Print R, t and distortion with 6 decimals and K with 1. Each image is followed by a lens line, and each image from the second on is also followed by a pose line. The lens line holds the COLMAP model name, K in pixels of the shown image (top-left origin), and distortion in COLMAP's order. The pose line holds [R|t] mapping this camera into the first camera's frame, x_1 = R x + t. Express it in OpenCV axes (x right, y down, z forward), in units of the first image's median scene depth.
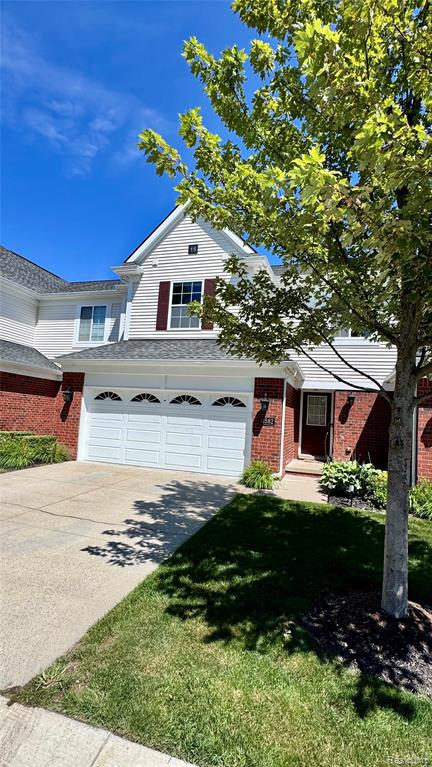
lens RADIAL K [[368.8, 0, 215.5], [0, 368.8, 386.4], [0, 0, 1]] dist [-0.000854, 0.000019]
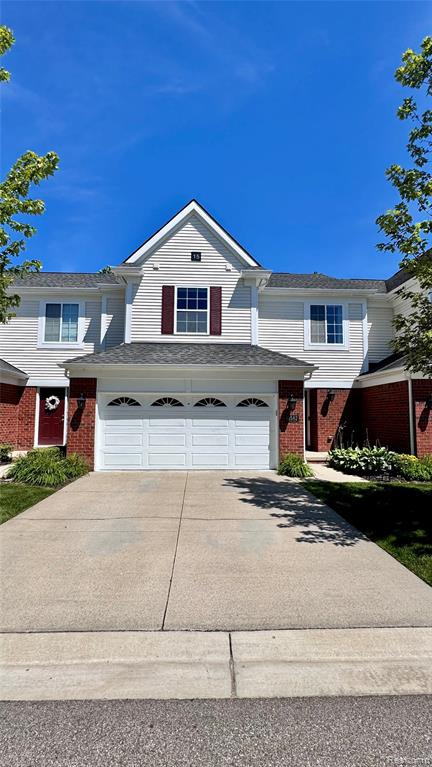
lens RADIAL K [[368.8, 0, 215.5], [0, 368.8, 386.4], [0, 0, 1]] dist [-0.000854, 0.000019]
pose [[0.939928, -0.027529, 0.340262, -0.384217], [0.023106, 0.999588, 0.017045, -0.024243], [-0.340591, -0.008159, 0.940176, 0.006168]]
